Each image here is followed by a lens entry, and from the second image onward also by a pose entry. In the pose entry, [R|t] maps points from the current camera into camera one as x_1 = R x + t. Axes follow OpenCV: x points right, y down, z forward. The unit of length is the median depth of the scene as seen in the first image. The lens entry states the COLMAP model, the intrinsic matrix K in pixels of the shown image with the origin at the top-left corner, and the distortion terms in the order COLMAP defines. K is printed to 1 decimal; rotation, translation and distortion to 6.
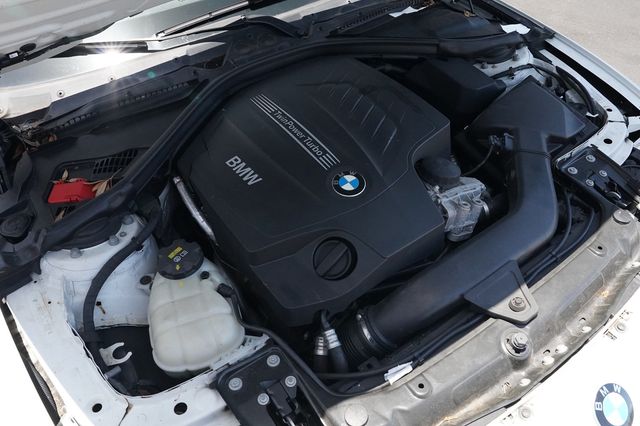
lens RADIAL K [[441.1, 0, 319.8], [0, 441.1, 219.7], [0, 0, 1]] dist [-0.078724, 0.056355]
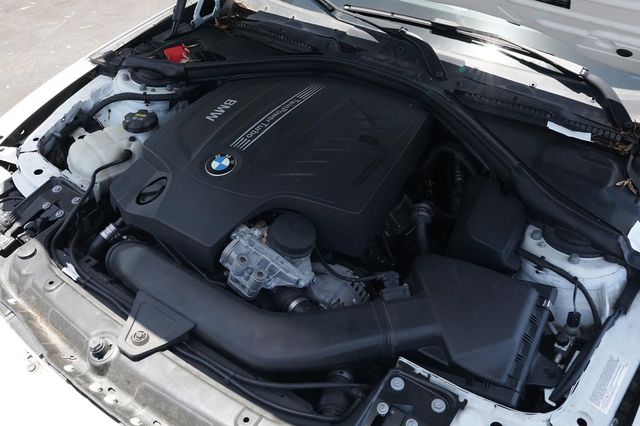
lens RADIAL K [[441.1, 0, 325.8], [0, 441.1, 212.1], [0, 0, 1]] dist [-0.078724, 0.056355]
pose [[0.425803, 0.684374, -0.591881, 0.815447], [-0.697345, 0.665034, 0.267283, -0.431409], [0.576543, 0.298935, 0.760419, 0.342816]]
